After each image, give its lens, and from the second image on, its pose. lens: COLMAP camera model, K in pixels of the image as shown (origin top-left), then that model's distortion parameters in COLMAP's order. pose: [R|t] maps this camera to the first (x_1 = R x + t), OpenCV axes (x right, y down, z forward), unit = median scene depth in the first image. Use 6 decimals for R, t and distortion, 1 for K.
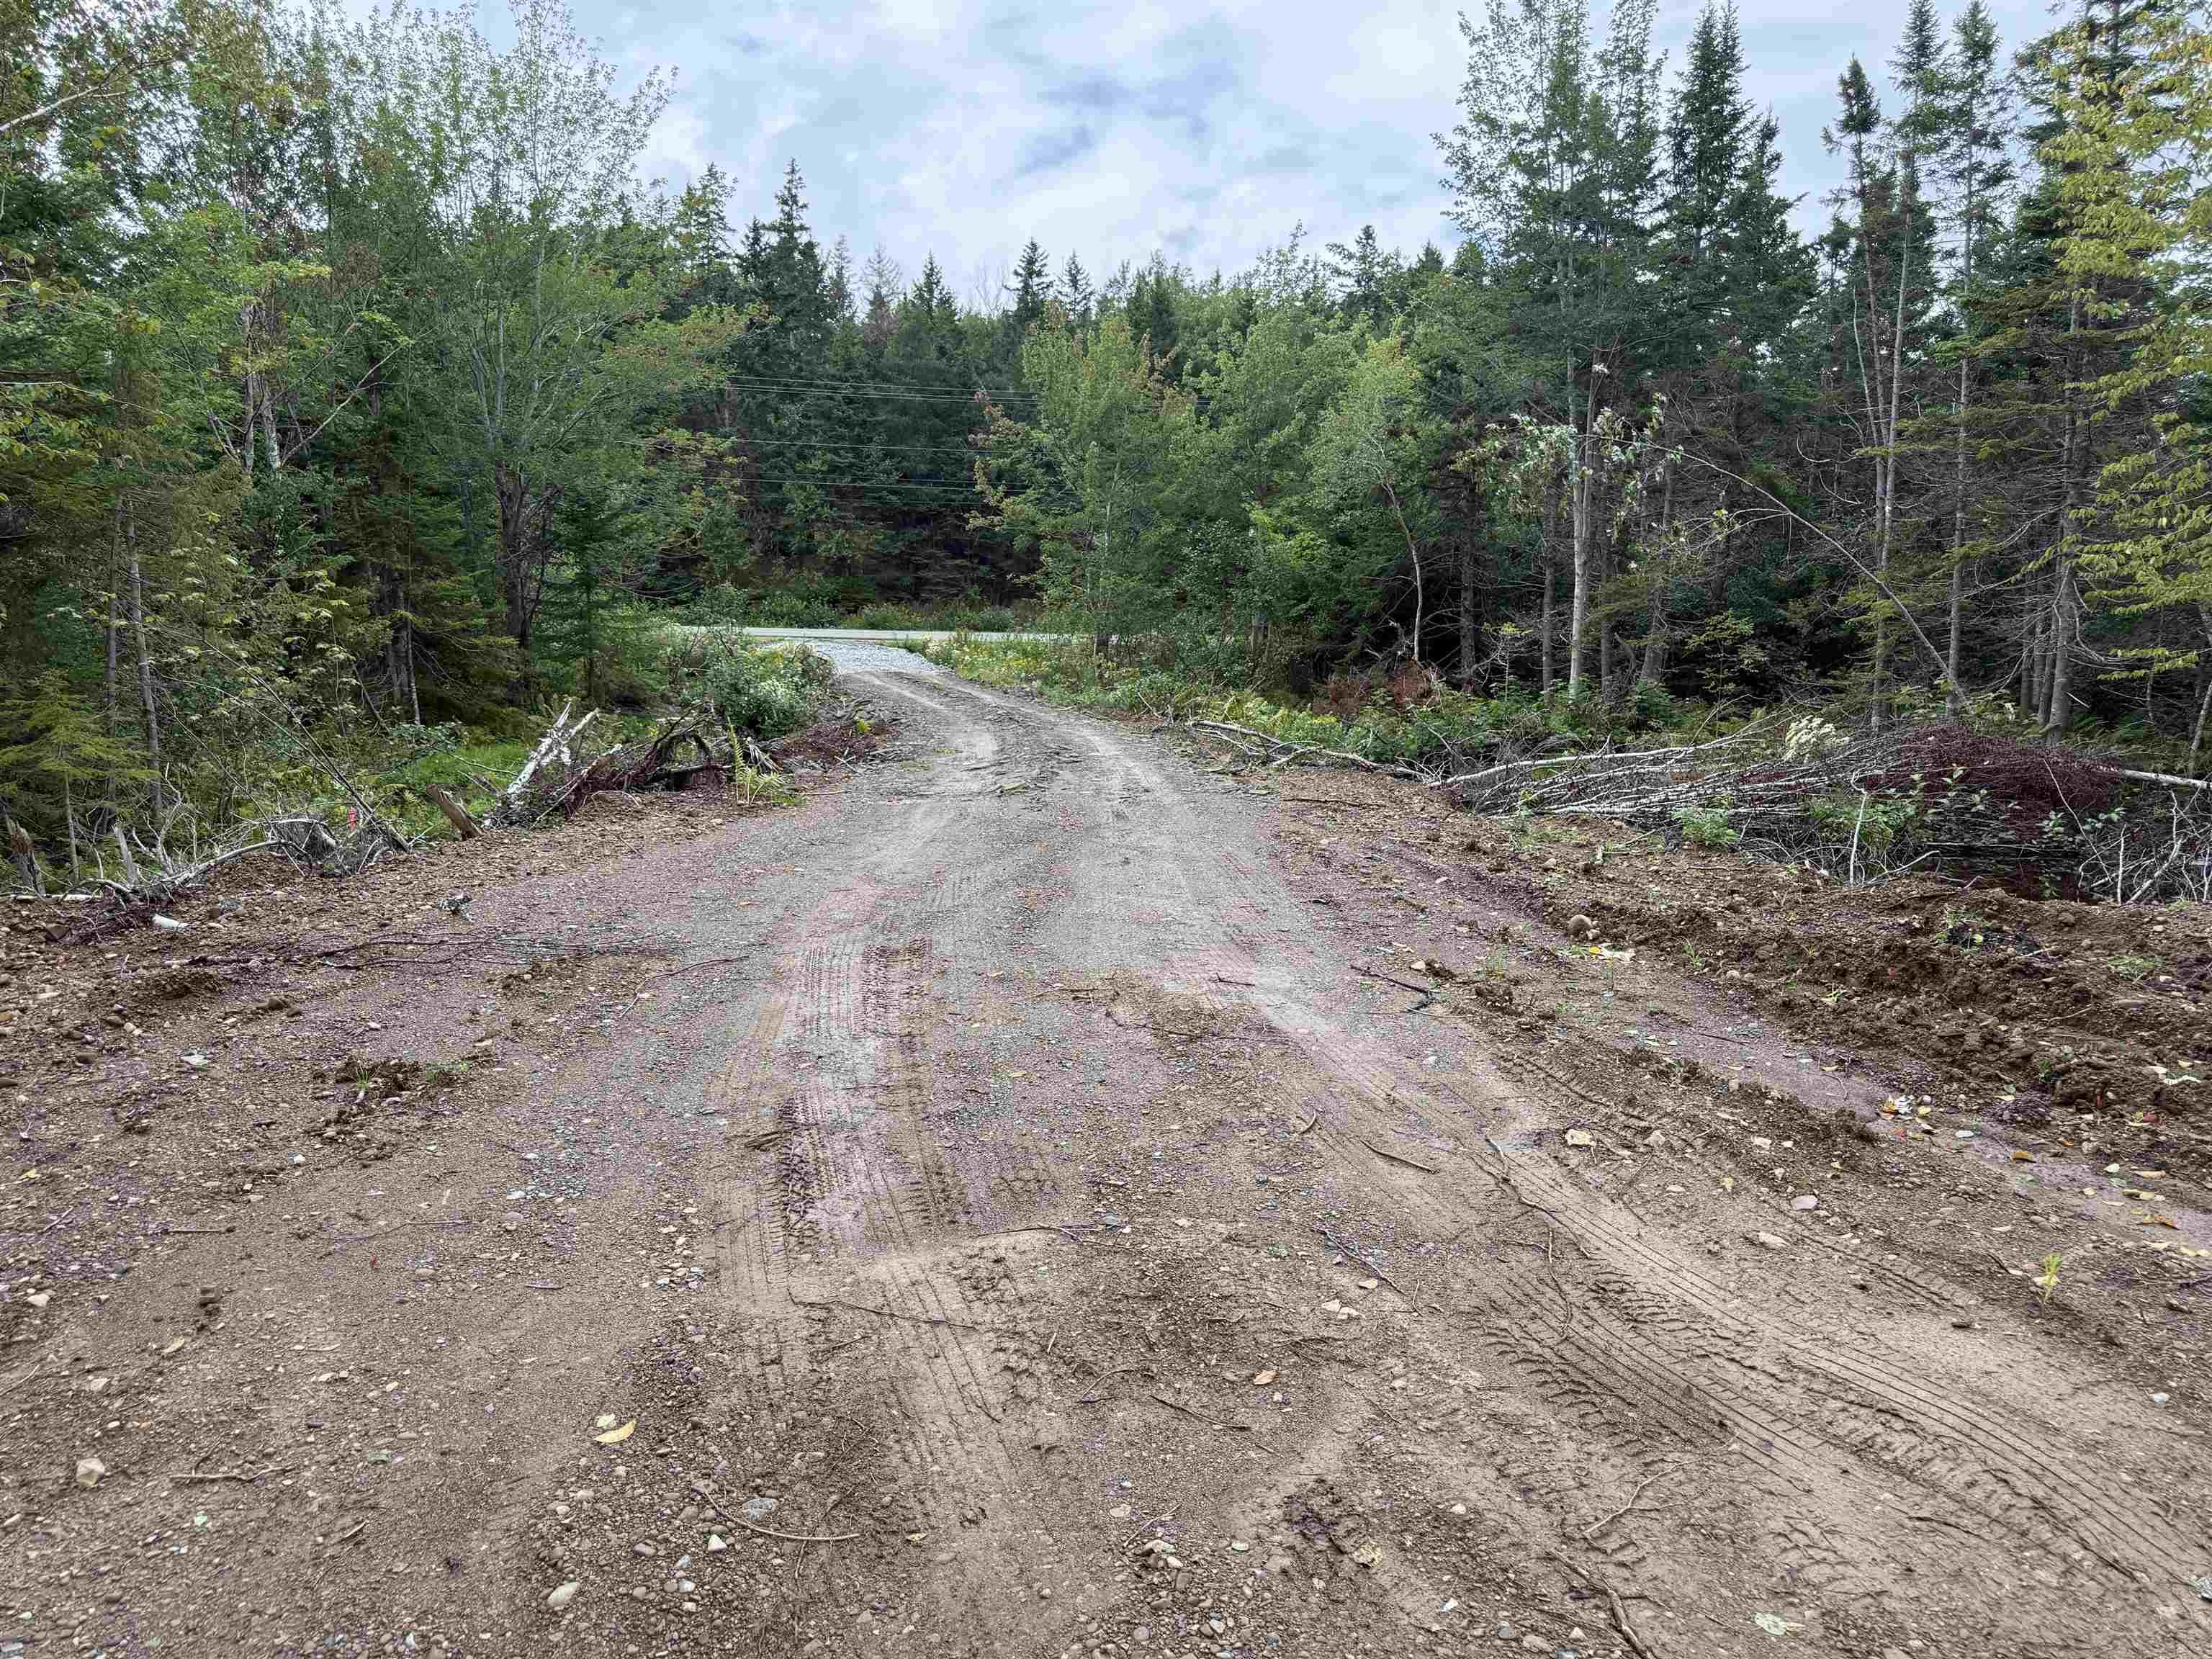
lens RADIAL K [[1546.9, 0, 1106.0], [0, 1546.9, 829.5], [0, 0, 1]] dist [0.000190, -0.000028]
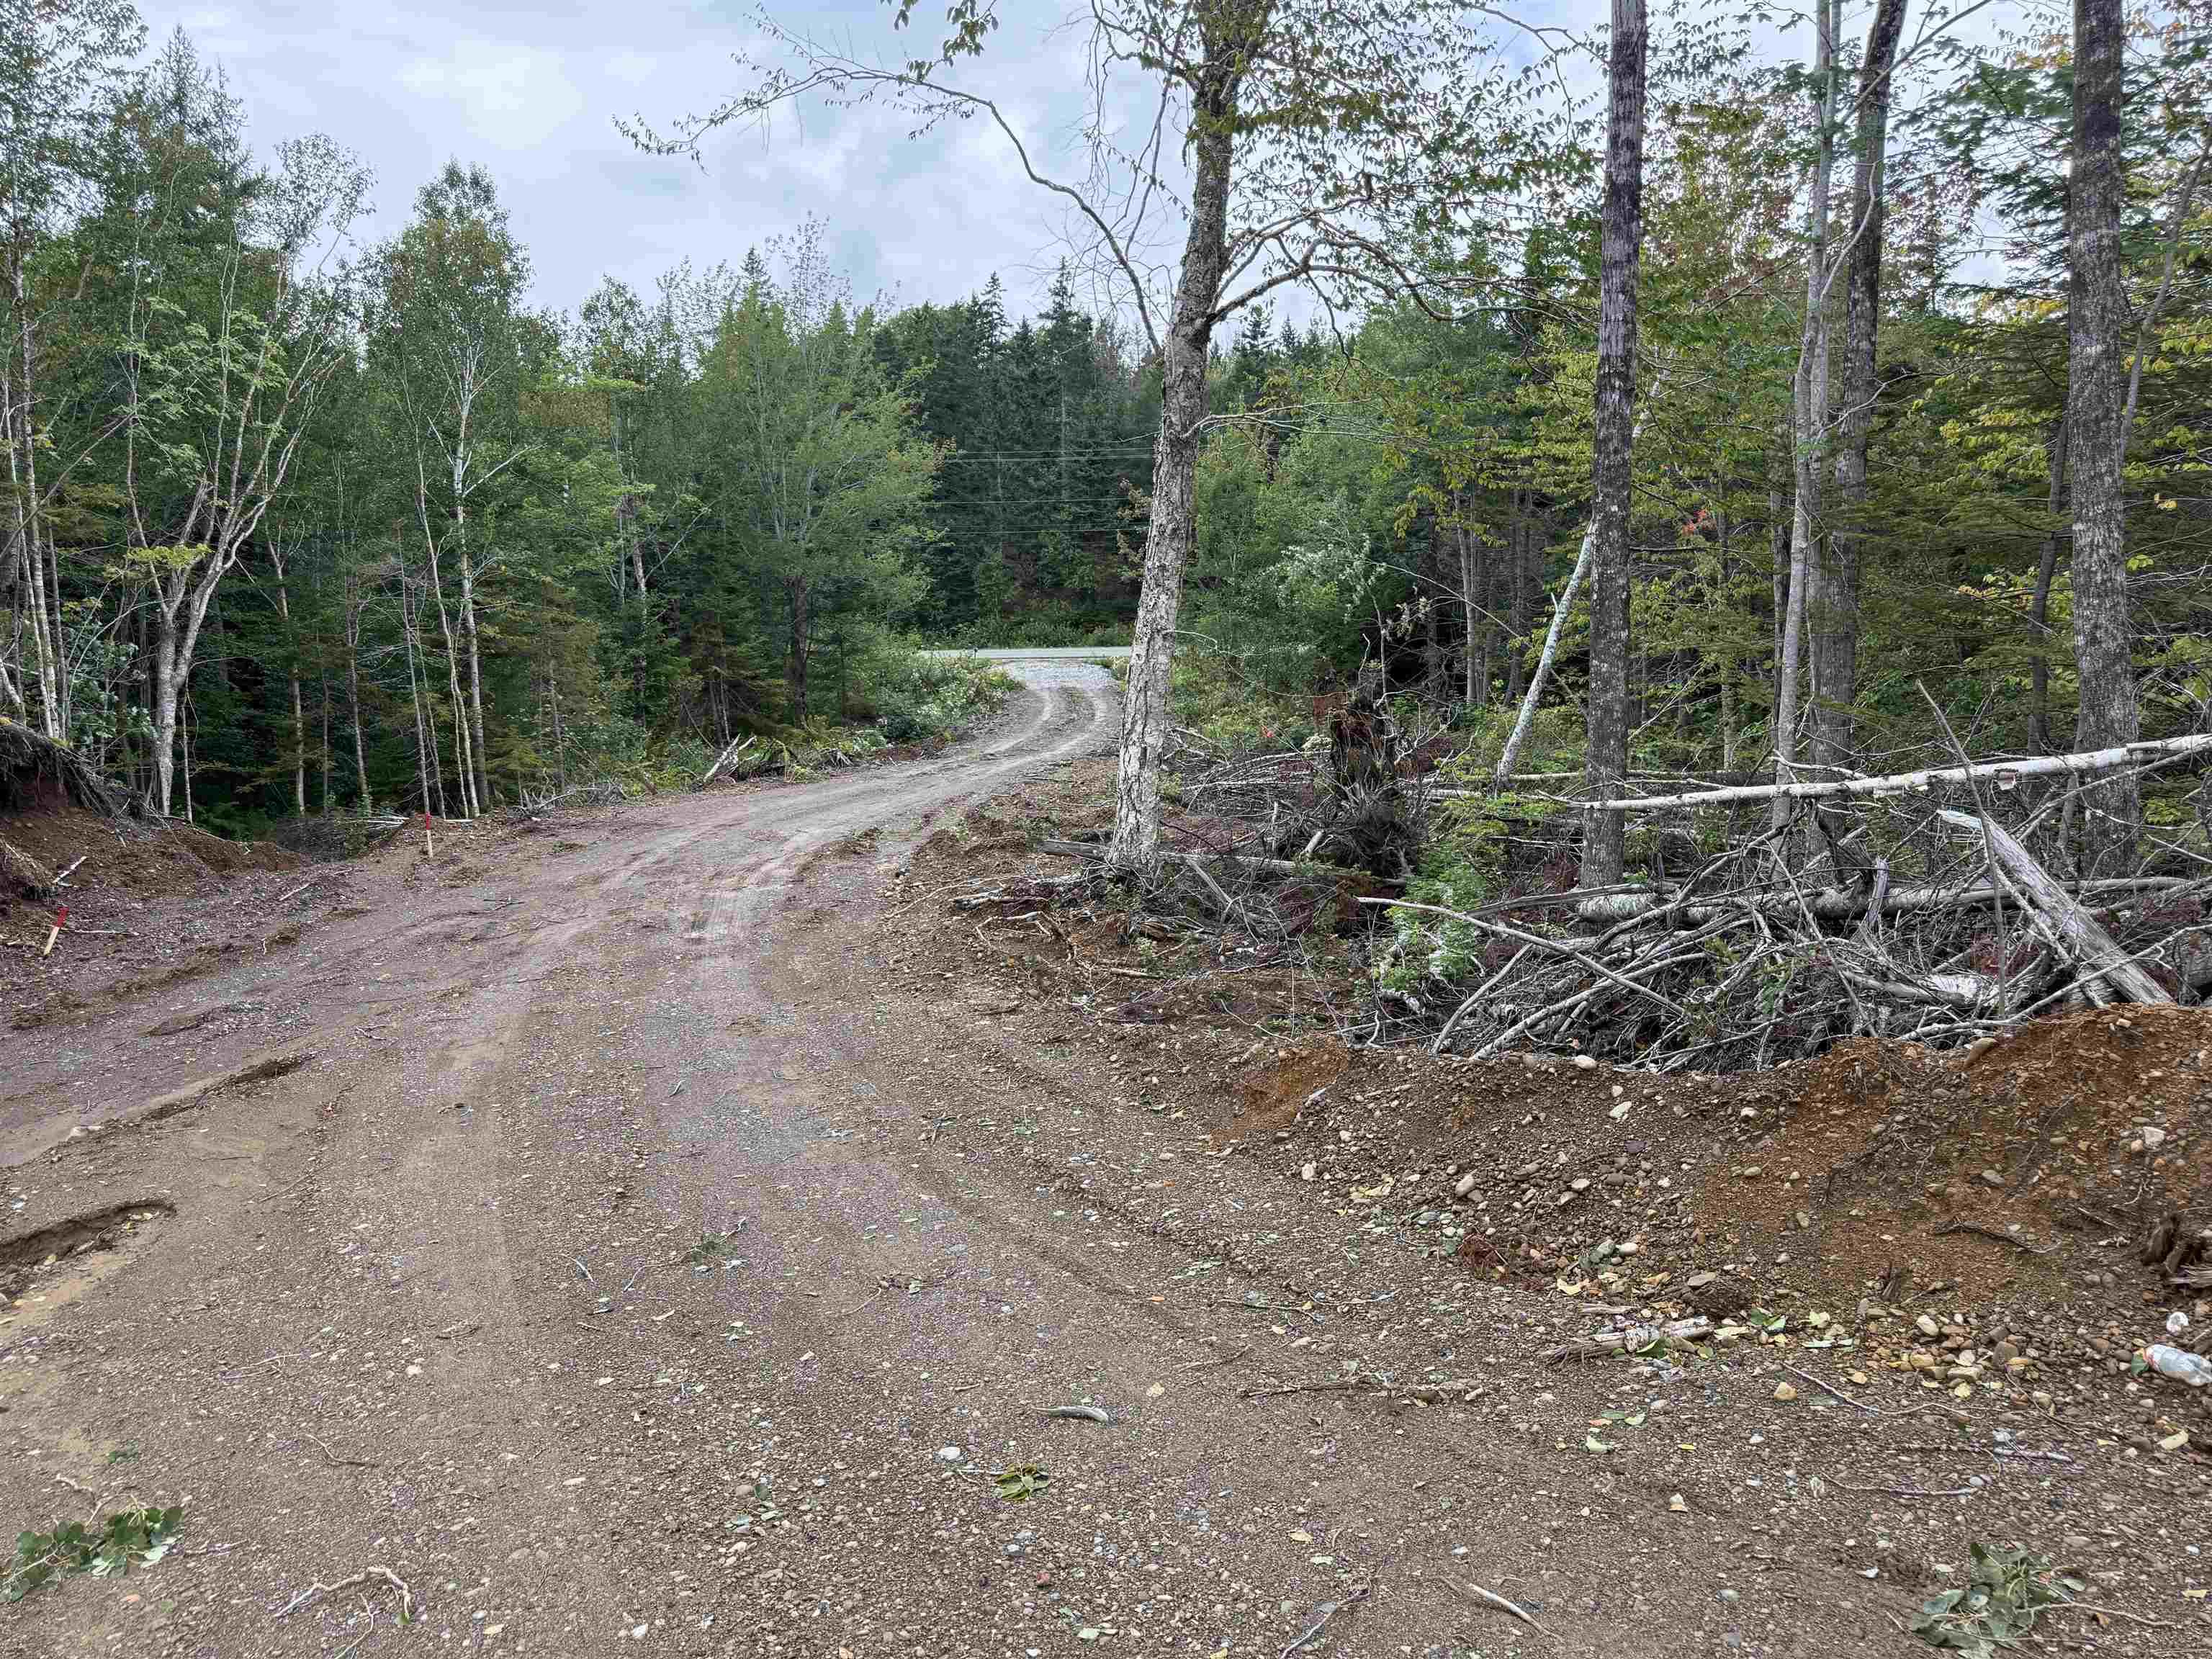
lens RADIAL K [[1546.9, 0, 1106.0], [0, 1546.9, 829.5], [0, 0, 1]] dist [0.000190, -0.000028]
pose [[0.968753, -0.006873, -0.247931, 0.162361], [0.010048, 0.999883, 0.011541, 0.007001], [0.247822, -0.013672, 0.968709, -0.228565]]
